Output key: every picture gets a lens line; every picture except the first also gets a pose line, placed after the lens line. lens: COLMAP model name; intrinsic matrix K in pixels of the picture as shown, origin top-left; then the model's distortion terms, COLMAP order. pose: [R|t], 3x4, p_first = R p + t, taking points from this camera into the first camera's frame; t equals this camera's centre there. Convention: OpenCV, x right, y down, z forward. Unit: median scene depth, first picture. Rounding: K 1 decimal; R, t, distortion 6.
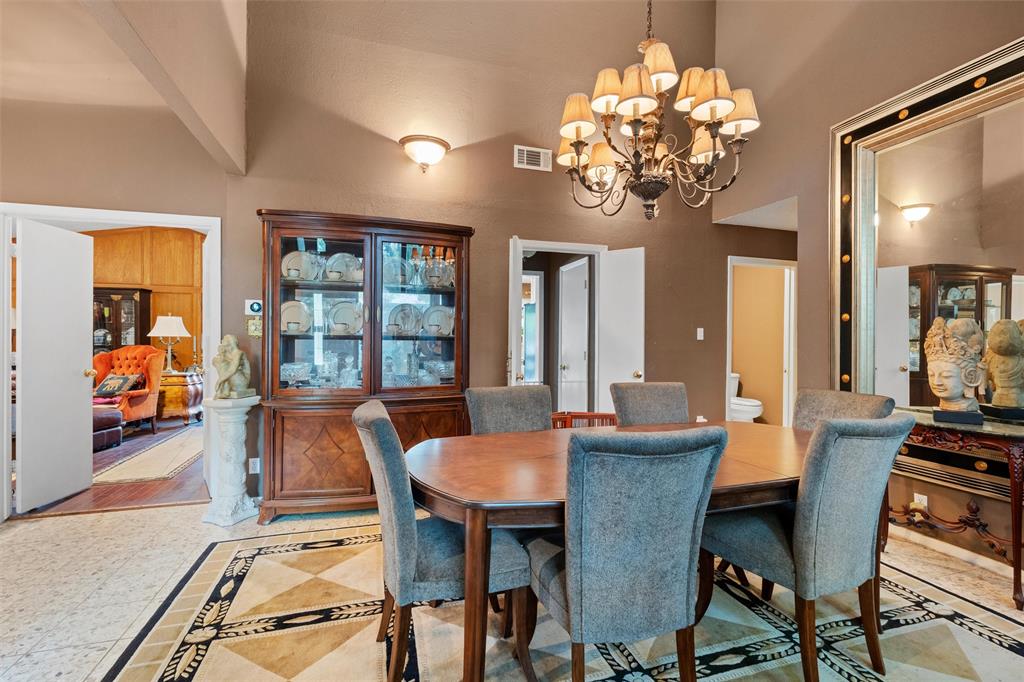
lens RADIAL K [[468.5, 0, 514.1], [0, 468.5, 337.9], [0, 0, 1]] dist [-0.003414, -0.000025]
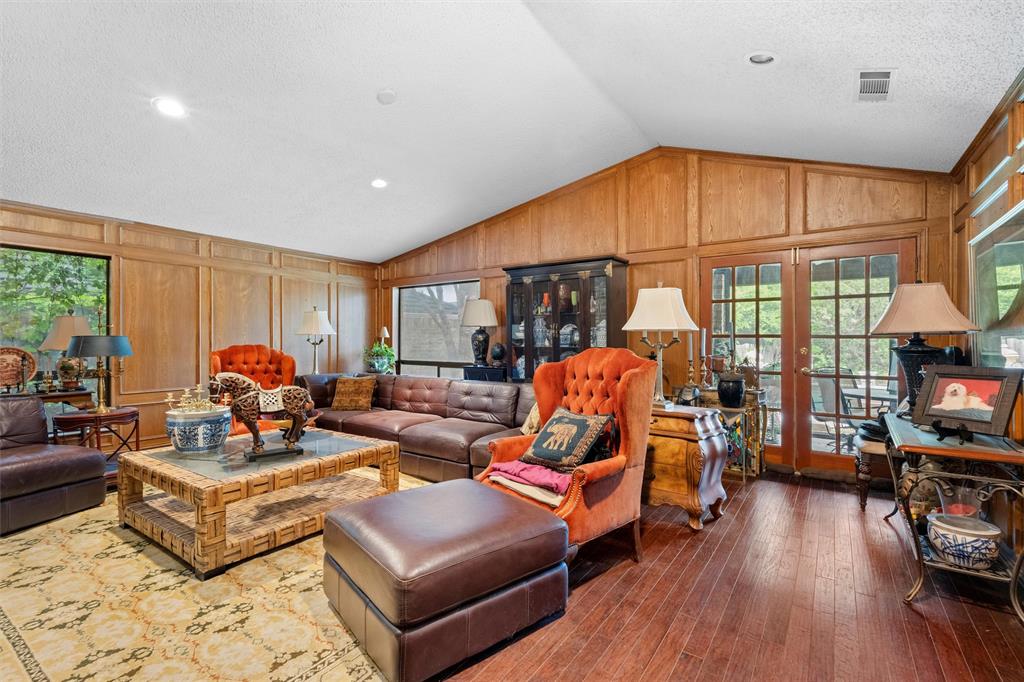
lens RADIAL K [[468.5, 0, 511.9], [0, 468.5, 342.1], [0, 0, 1]] dist [-0.003414, -0.000025]
pose [[0.621658, -0.002438, -0.783285, -0.457500], [0.004199, 0.999991, 0.000220, 0.008664], [0.783278, -0.003425, 0.621662, 0.585151]]
